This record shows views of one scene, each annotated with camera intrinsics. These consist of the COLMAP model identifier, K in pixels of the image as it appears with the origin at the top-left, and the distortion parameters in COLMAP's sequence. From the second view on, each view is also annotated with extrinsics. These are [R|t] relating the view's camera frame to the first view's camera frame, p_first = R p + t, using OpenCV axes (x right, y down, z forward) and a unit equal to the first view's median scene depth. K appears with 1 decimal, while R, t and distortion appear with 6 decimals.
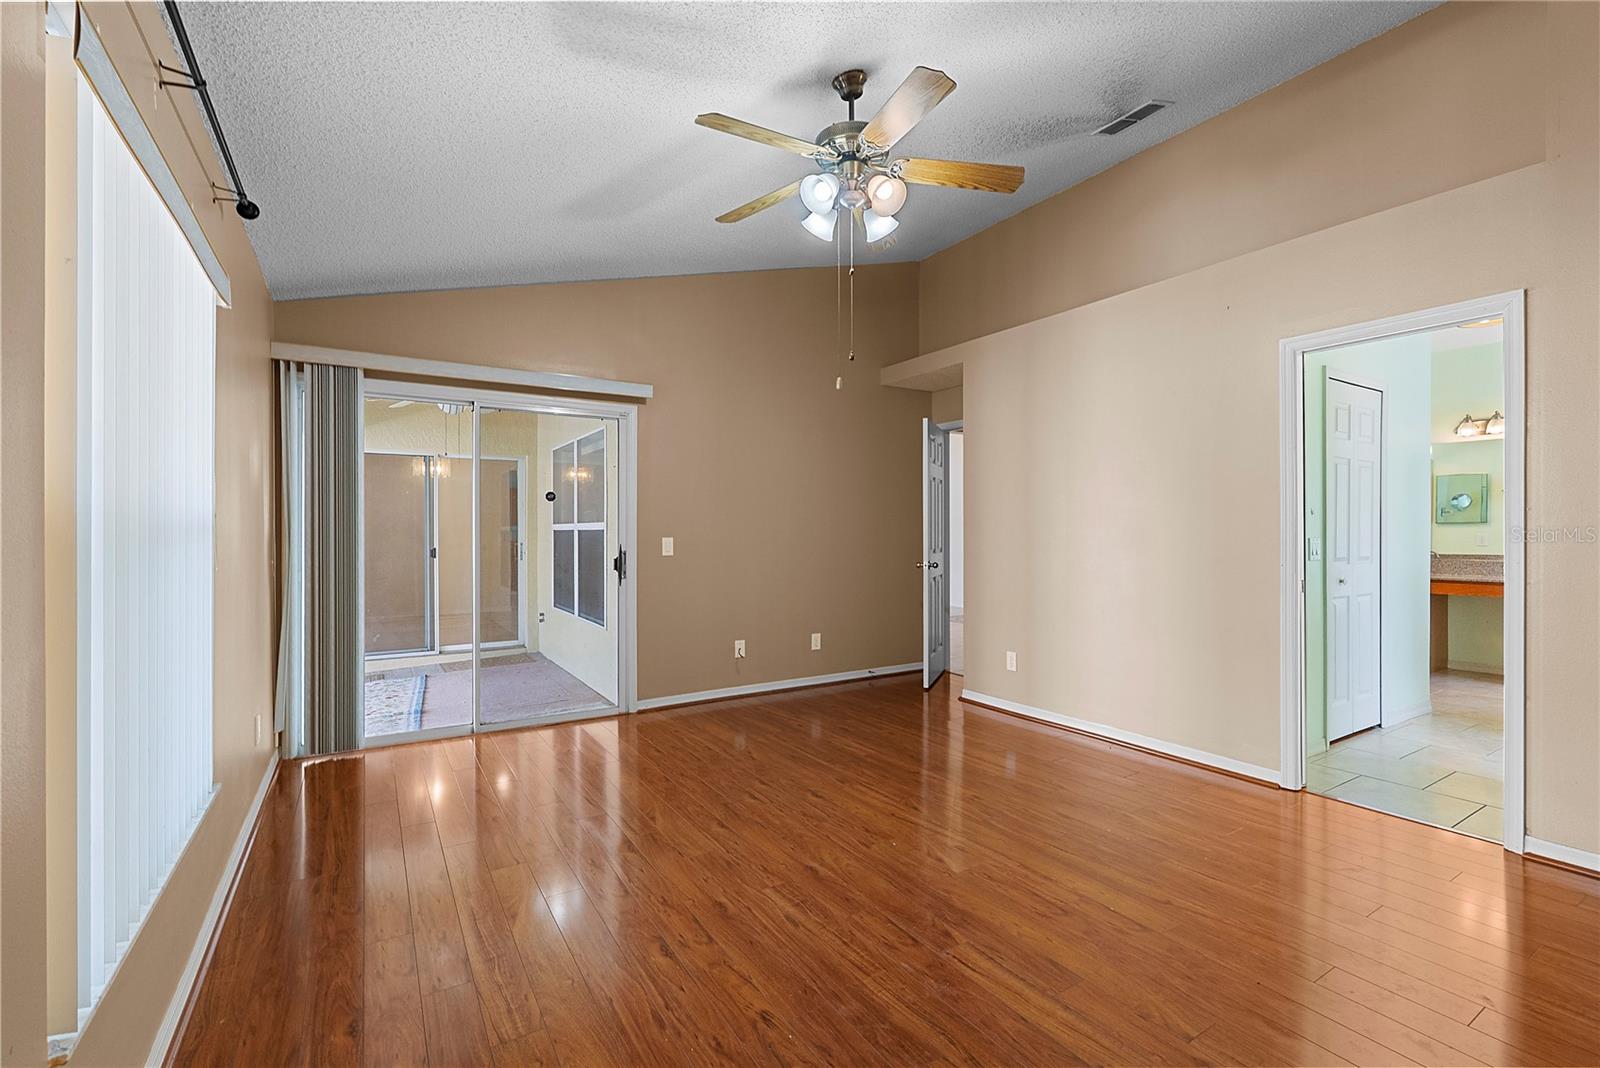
lens RADIAL K [[717.0, 0, 799.7], [0, 717.0, 529.5], [0, 0, 1]] dist [-0.005547, -0.000834]
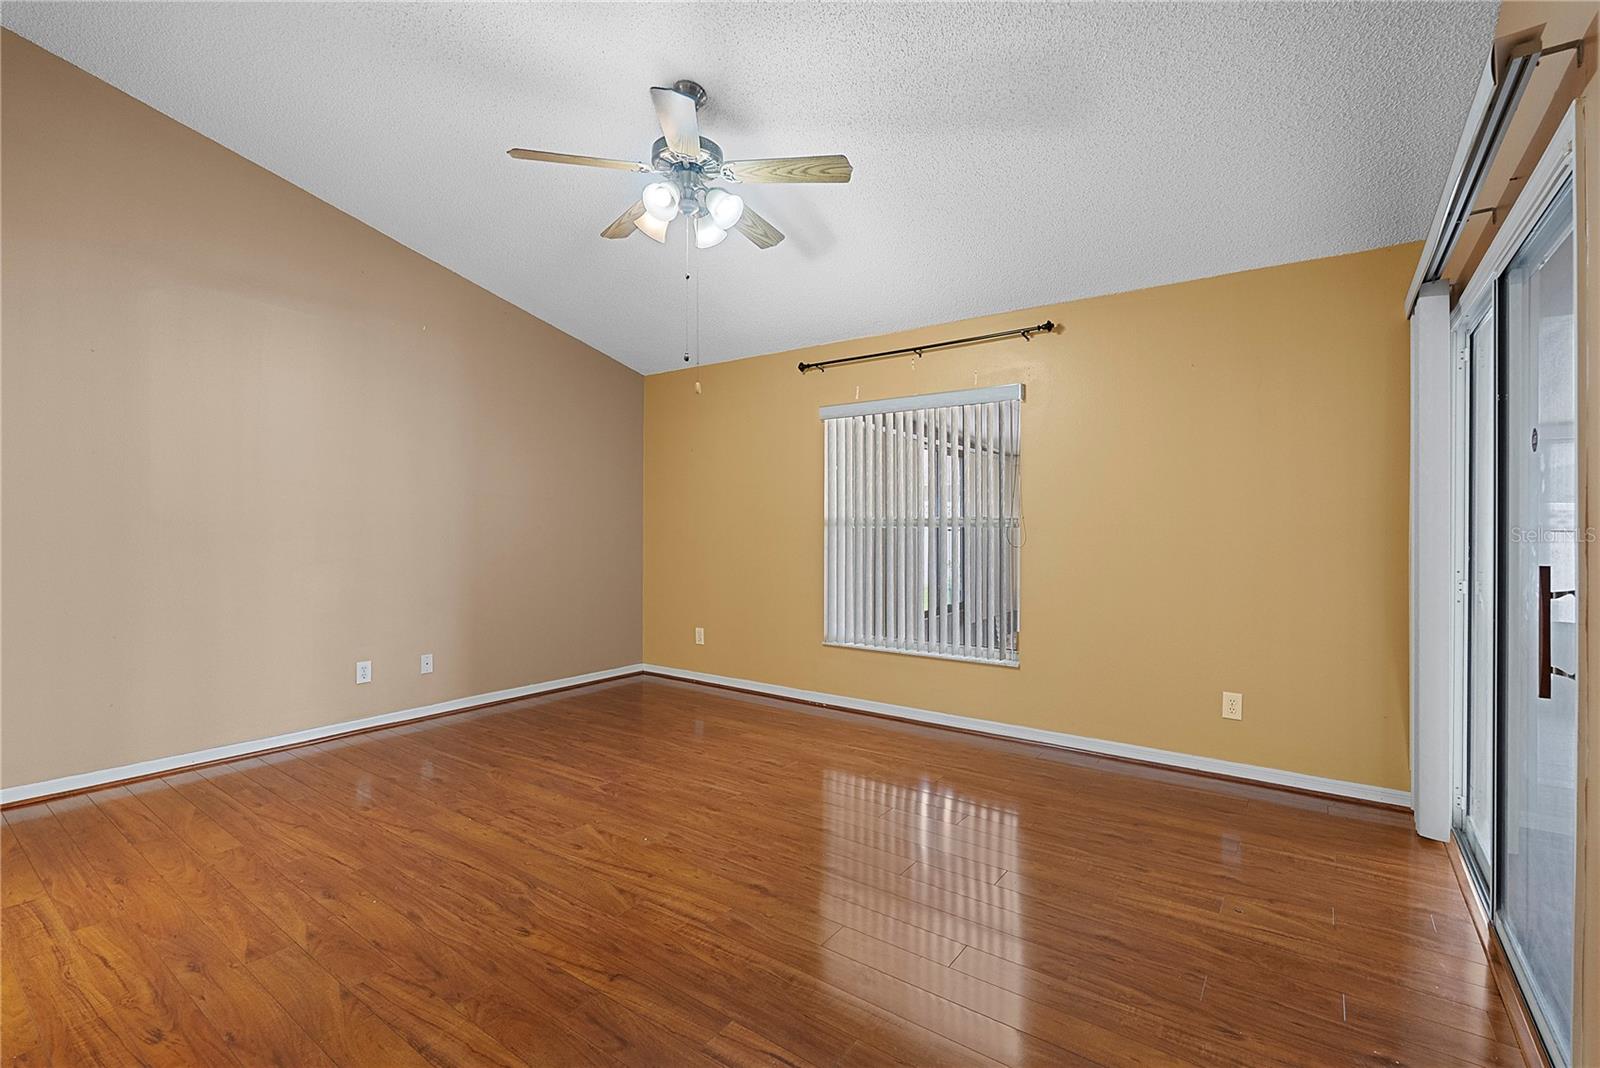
lens RADIAL K [[717.0, 0, 802.5], [0, 717.0, 530.6], [0, 0, 1]] dist [-0.005547, -0.000834]
pose [[-0.927371, -0.000883, -0.374143, 0.329760], [-0.003031, 0.999982, 0.005151, 0.004415], [0.374132, 0.005911, -0.927357, 2.182565]]
